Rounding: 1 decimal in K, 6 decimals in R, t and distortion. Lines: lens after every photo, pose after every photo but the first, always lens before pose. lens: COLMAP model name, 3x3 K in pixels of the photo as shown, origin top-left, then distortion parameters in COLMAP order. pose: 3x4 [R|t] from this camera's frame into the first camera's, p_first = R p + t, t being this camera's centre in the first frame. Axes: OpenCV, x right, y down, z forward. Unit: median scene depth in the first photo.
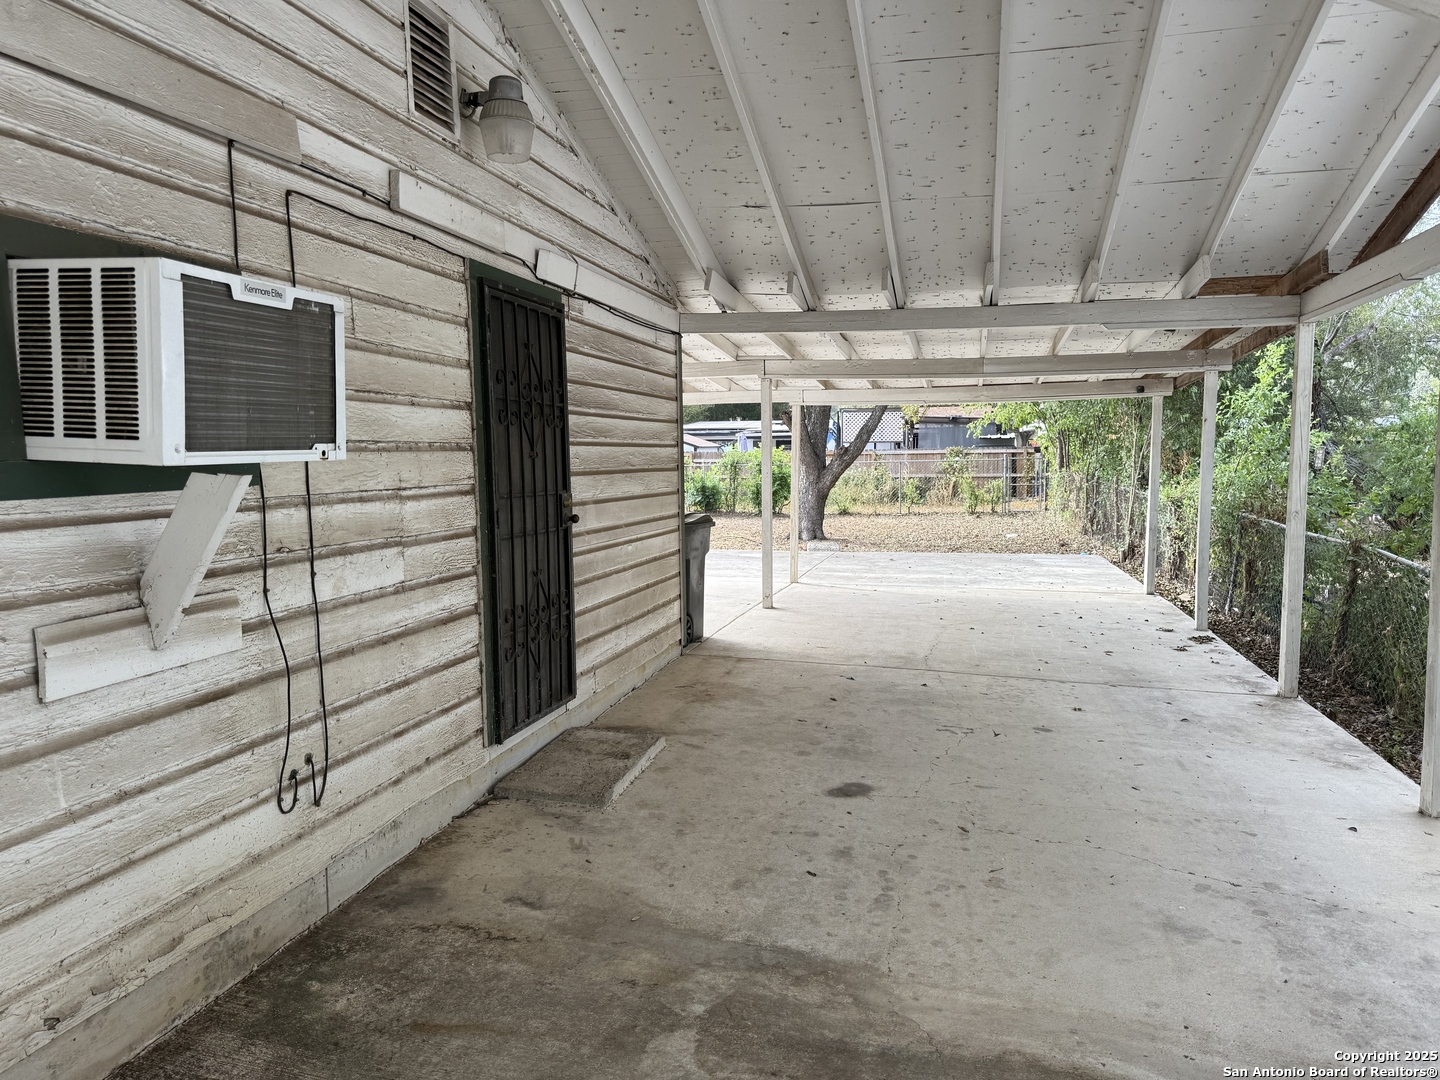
lens RADIAL K [[1022.9, 0, 707.2], [0, 1022.9, 541.6], [0, 0, 1]] dist [0.035006, -0.044408]
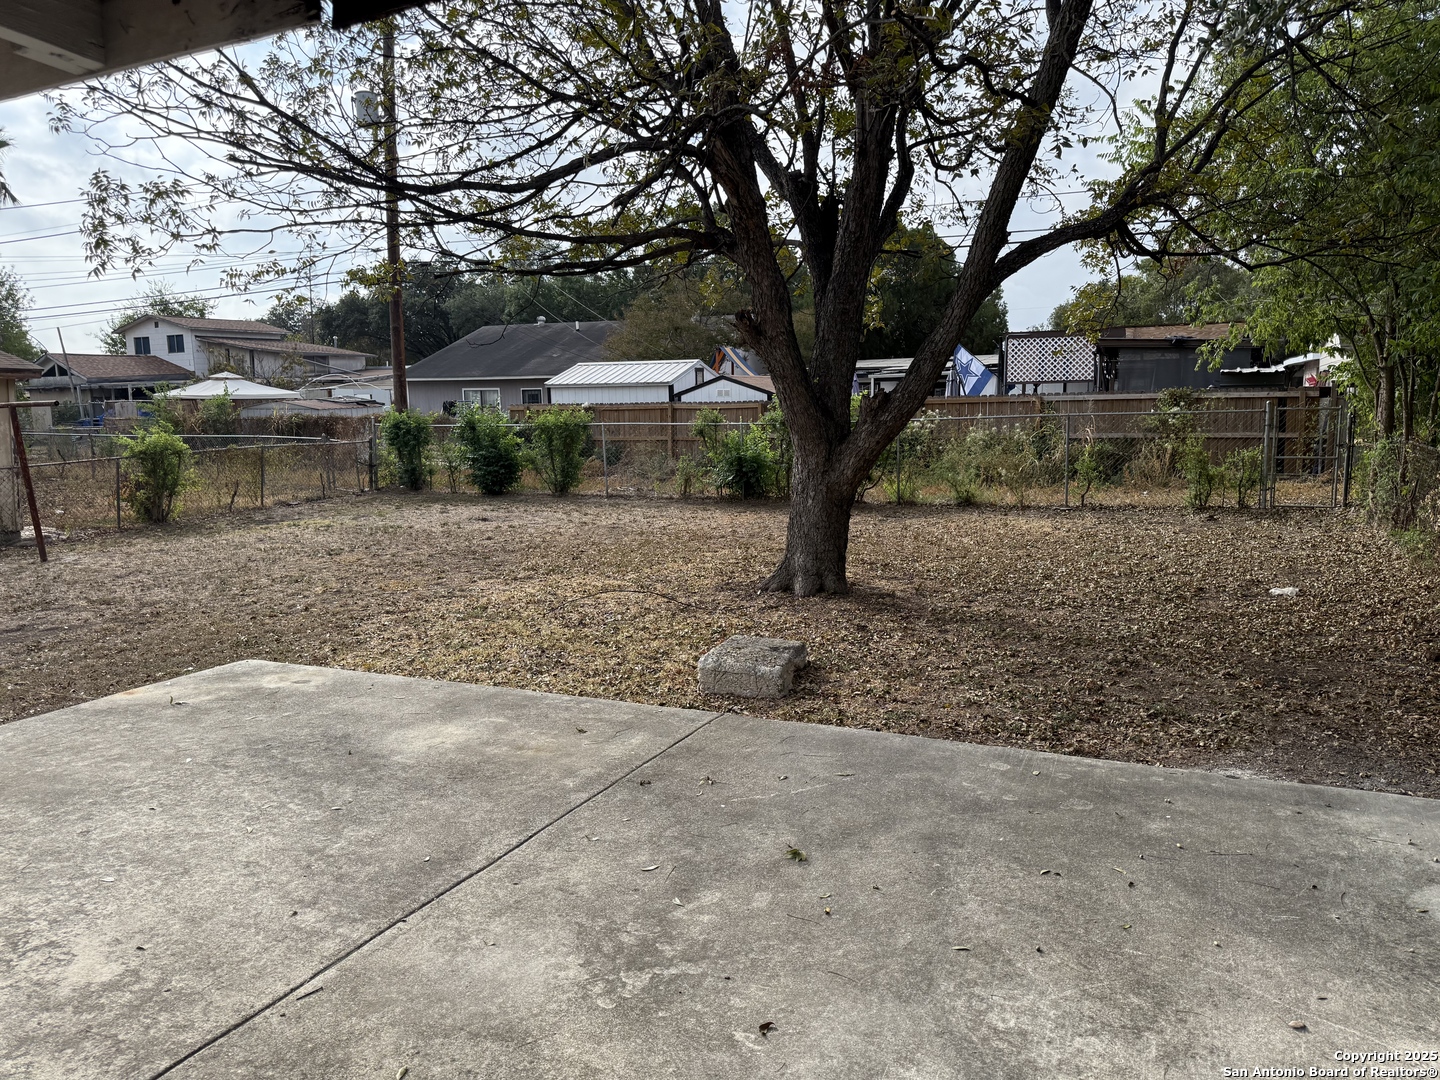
lens RADIAL K [[1022.9, 0, 723.2], [0, 1022.9, 539.7], [0, 0, 1]] dist [0.035006, -0.044408]
pose [[0.981129, 0.018795, -0.192441, 0.112751], [-0.008935, 0.998608, 0.051979, -0.037701], [0.193150, -0.049278, 0.979931, 0.403923]]
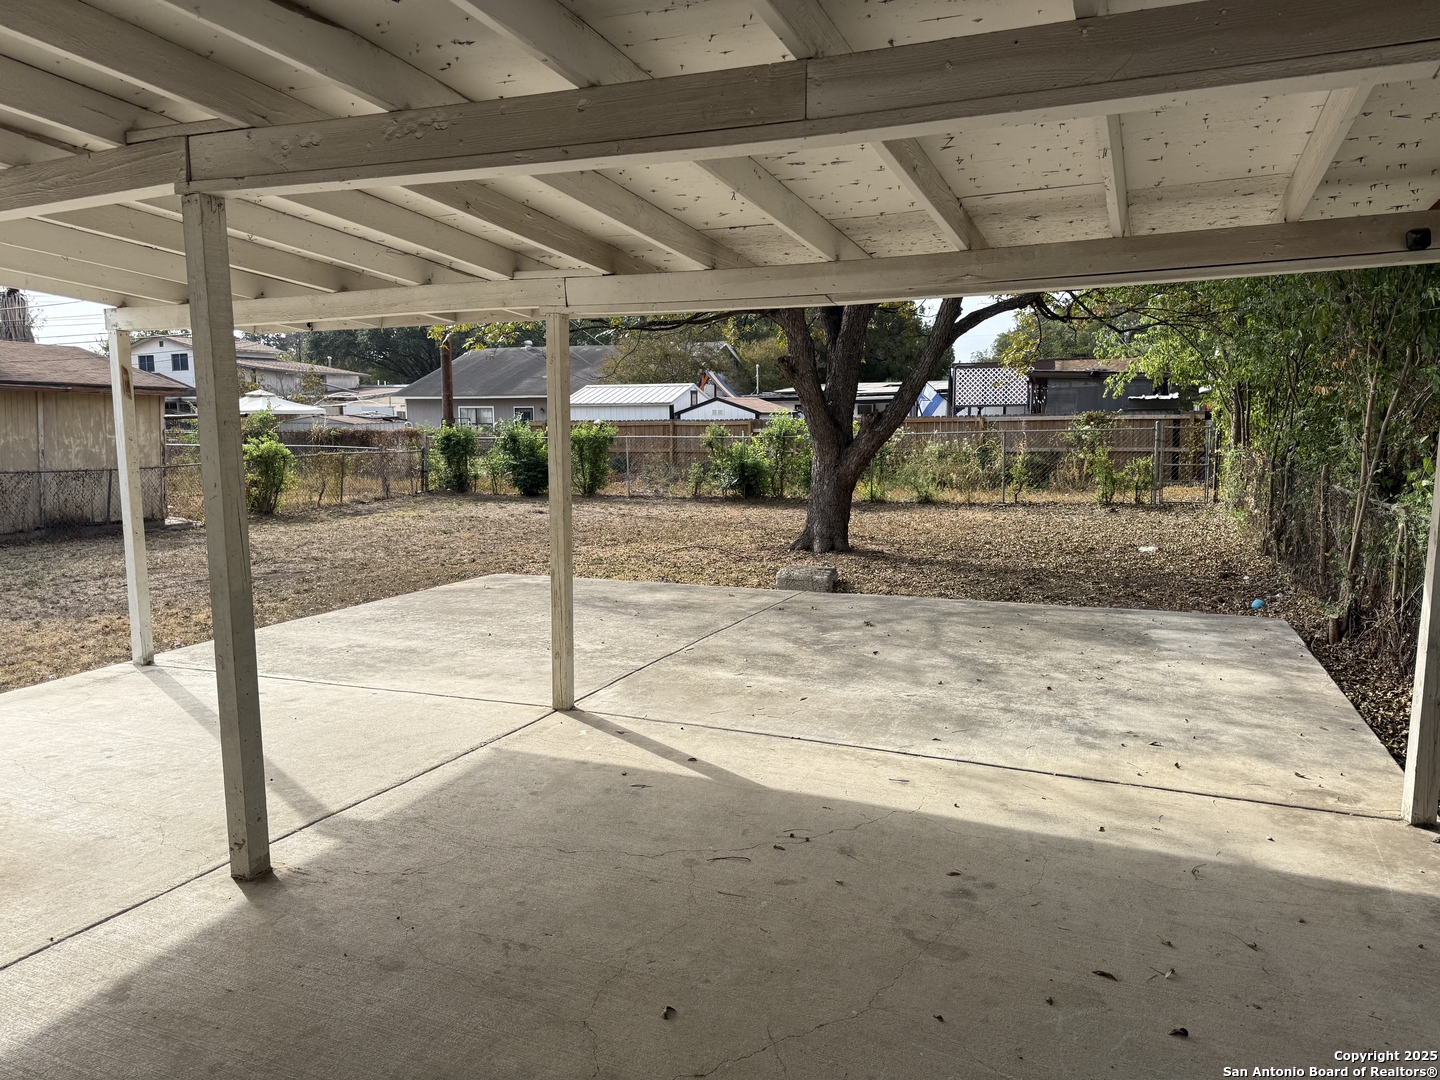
lens RADIAL K [[1022.9, 0, 716.9], [0, 1022.9, 551.8], [0, 0, 1]] dist [0.035006, -0.044408]
pose [[0.988665, 0.019433, -0.148875, 0.097485], [-0.013103, 0.998973, 0.043384, -0.022298], [0.149565, -0.040942, 0.987904, 0.248770]]
